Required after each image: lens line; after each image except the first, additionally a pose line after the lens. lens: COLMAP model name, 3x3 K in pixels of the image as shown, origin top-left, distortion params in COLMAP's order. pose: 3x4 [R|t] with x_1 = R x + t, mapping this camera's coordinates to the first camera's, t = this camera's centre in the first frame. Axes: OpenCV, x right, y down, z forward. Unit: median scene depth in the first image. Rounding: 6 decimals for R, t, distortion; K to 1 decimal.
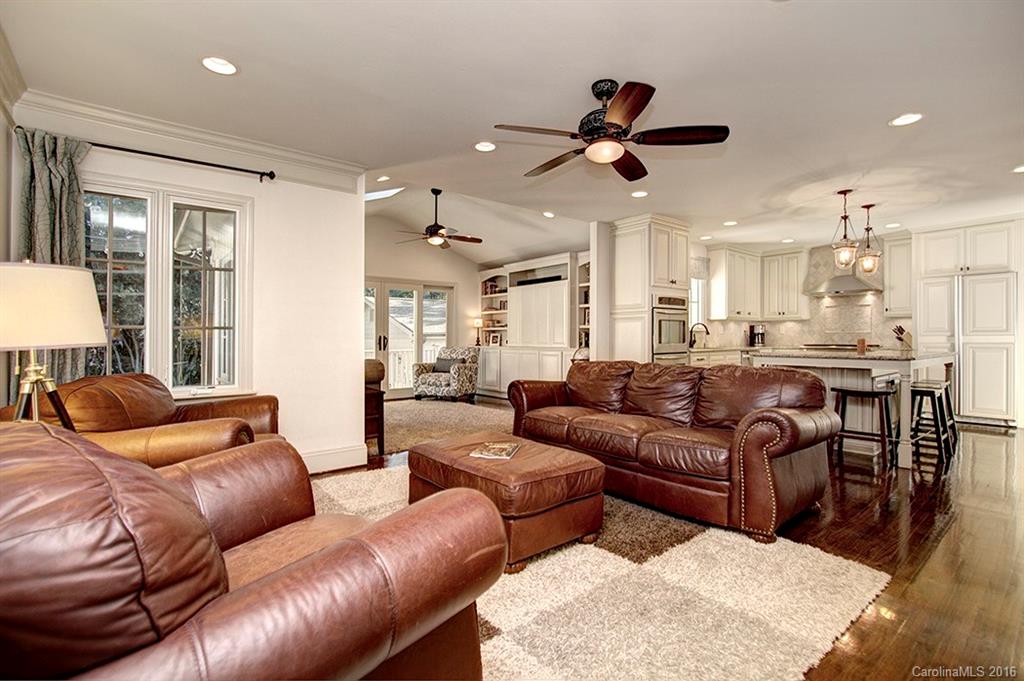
lens RADIAL K [[477.0, 0, 515.1], [0, 477.0, 347.9], [0, 0, 1]] dist [-0.018202, 0.000133]
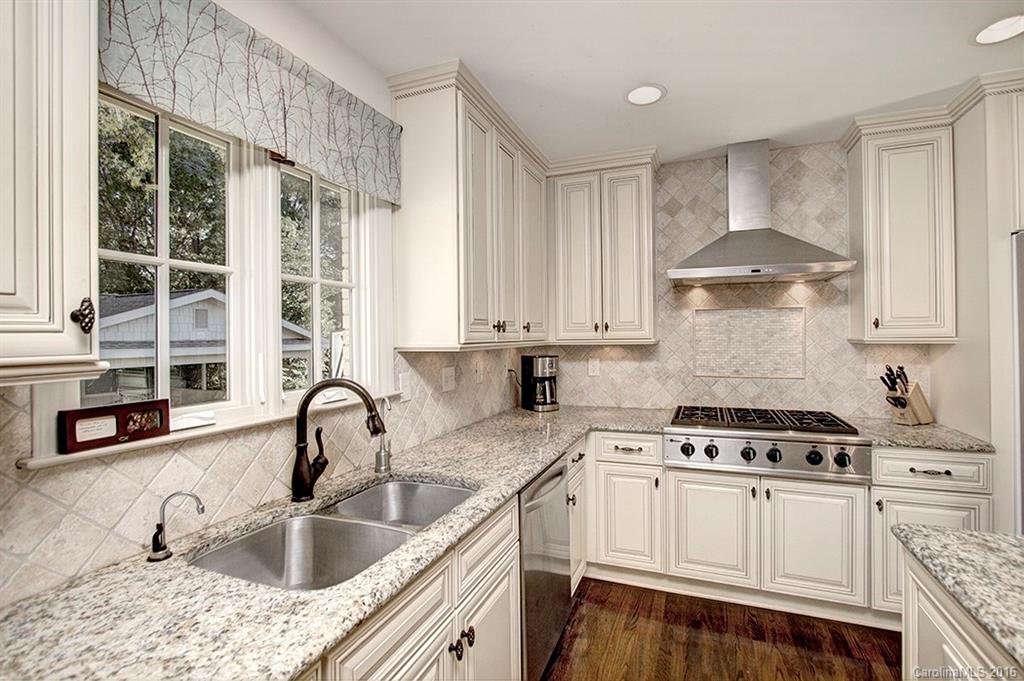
lens RADIAL K [[478.8, 0, 512.0], [0, 478.8, 340.5], [0, 0, 1]] dist [-0.019312, -0.000038]
pose [[0.878641, -0.011100, 0.477354, 0.372929], [0.018952, 0.999753, -0.011636, -0.068752], [-0.477107, 0.019271, 0.878634, 0.817628]]
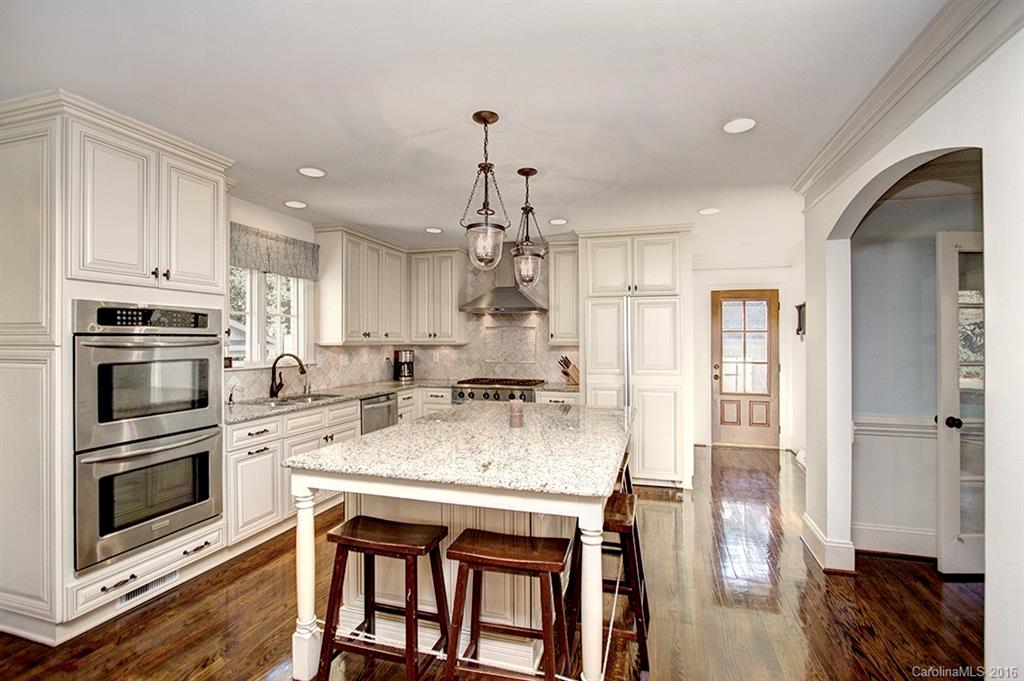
lens RADIAL K [[477.0, 0, 515.1], [0, 477.0, 347.9], [0, 0, 1]] dist [-0.018202, 0.000133]
pose [[0.830153, -0.001410, 0.557533, 0.311631], [0.004968, 0.999976, -0.004868, -0.057859], [-0.557513, 0.006812, 0.830140, 0.397001]]
